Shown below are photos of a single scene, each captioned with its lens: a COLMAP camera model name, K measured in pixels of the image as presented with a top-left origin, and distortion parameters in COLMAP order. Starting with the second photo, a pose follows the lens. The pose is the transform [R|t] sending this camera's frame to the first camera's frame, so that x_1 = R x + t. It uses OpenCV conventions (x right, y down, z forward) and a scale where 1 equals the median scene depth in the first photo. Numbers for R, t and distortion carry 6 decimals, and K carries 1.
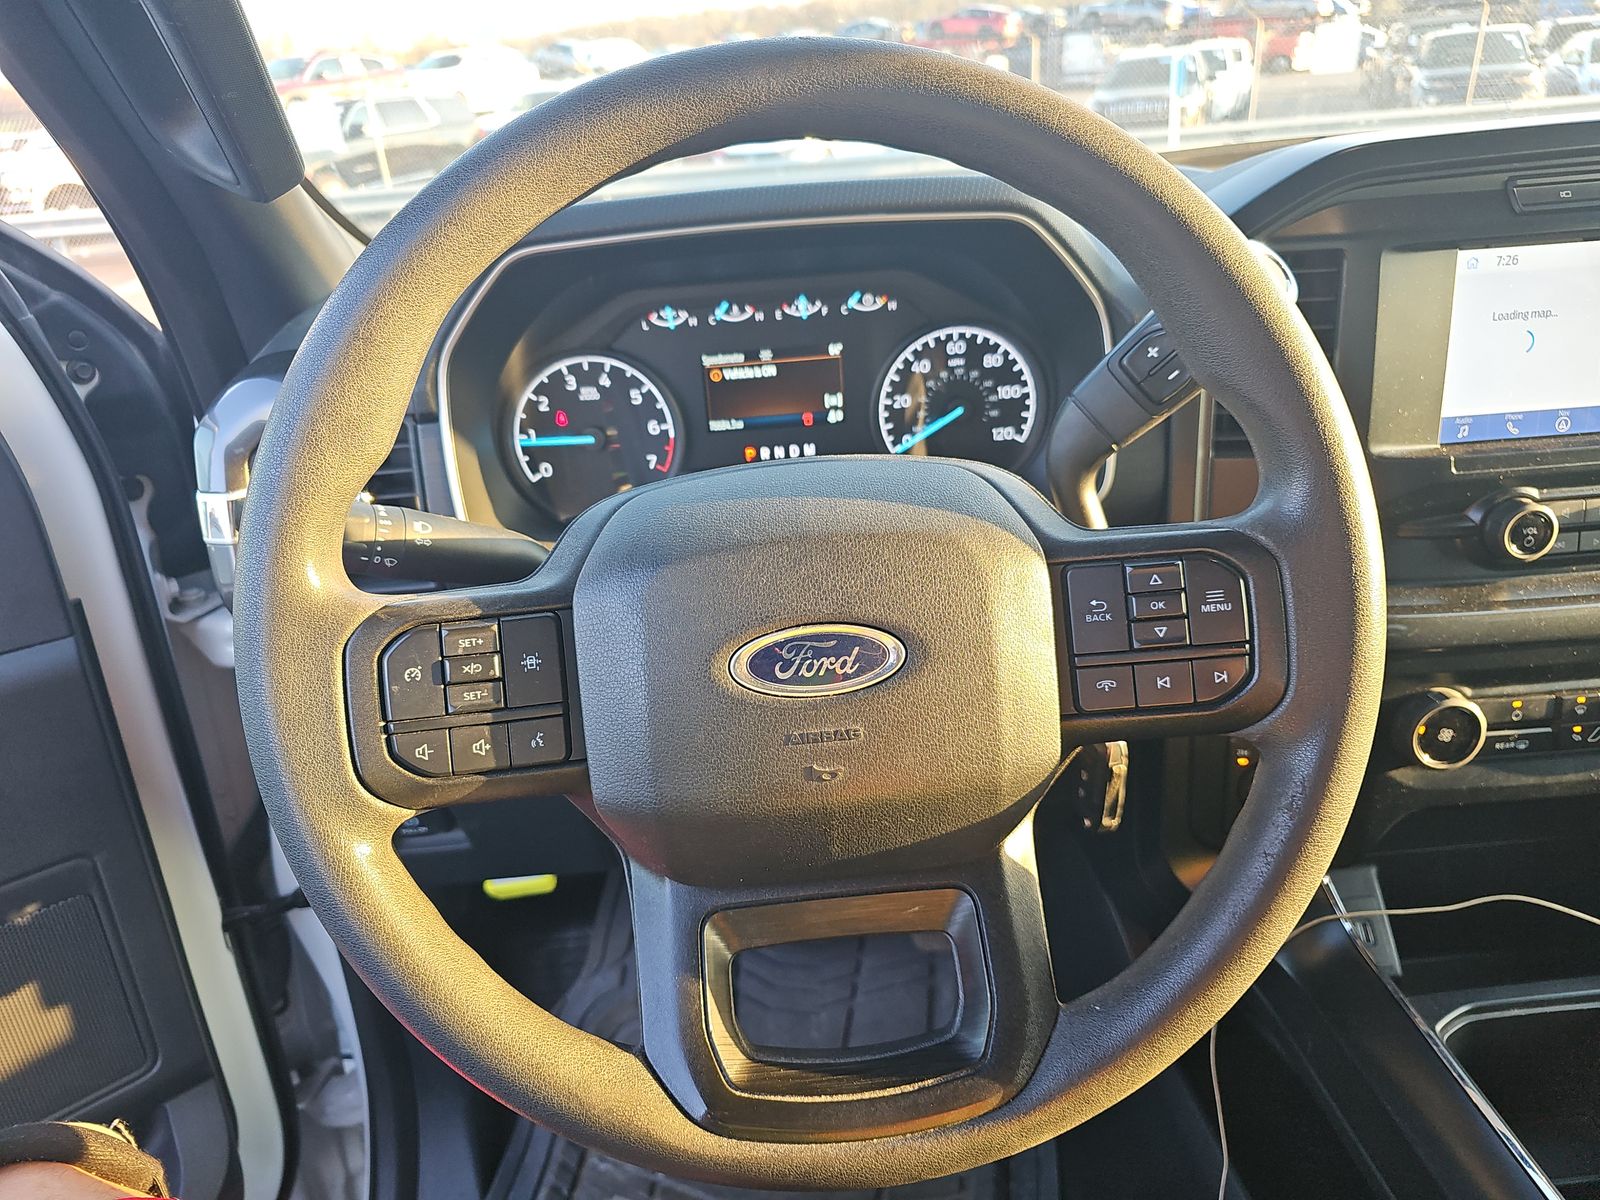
lens RADIAL K [[1065.9, 0, 801.3], [0, 1065.9, 609.7], [0, 0, 1]] dist [0.004126, -0.004604]
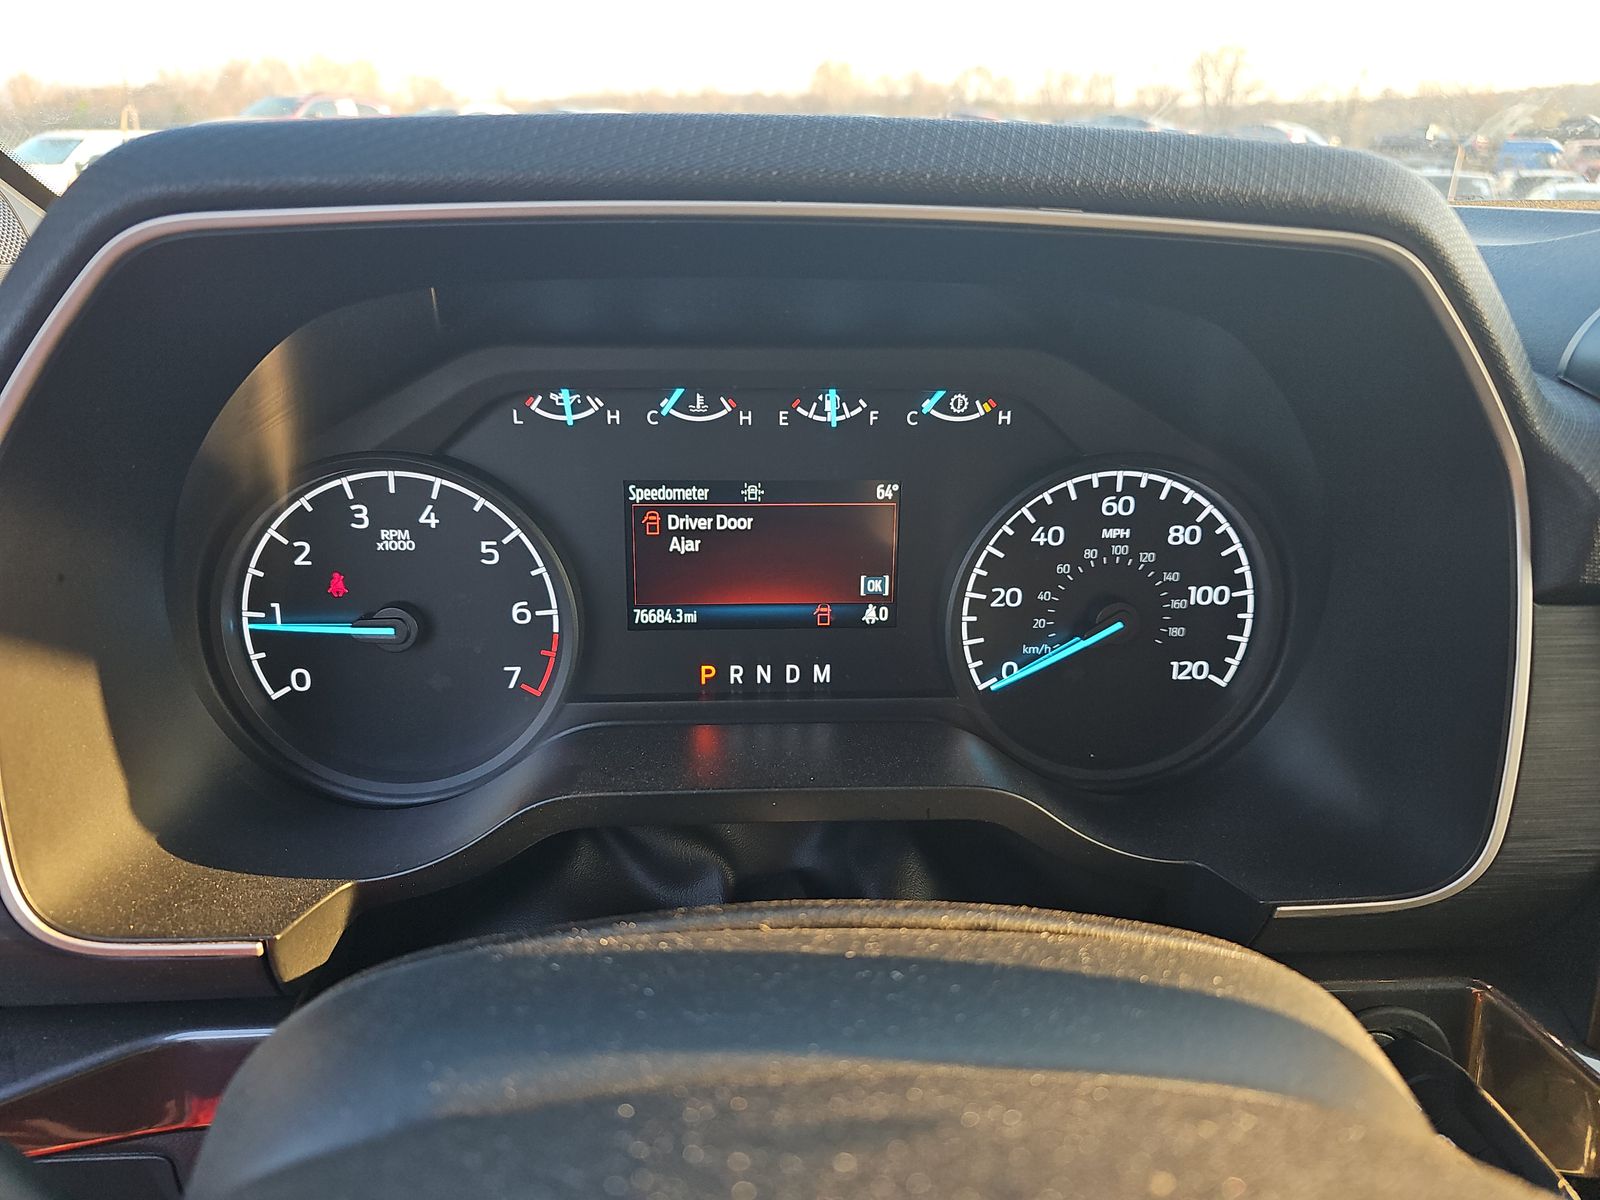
lens RADIAL K [[1065.9, 0, 800.6], [0, 1065.9, 594.5], [0, 0, 1]] dist [0.004126, -0.004604]
pose [[0.996605, 0.073609, 0.036883, -0.025189], [-0.070382, 0.994122, -0.082265, -0.148458], [-0.042722, 0.079390, 0.995928, 0.490176]]
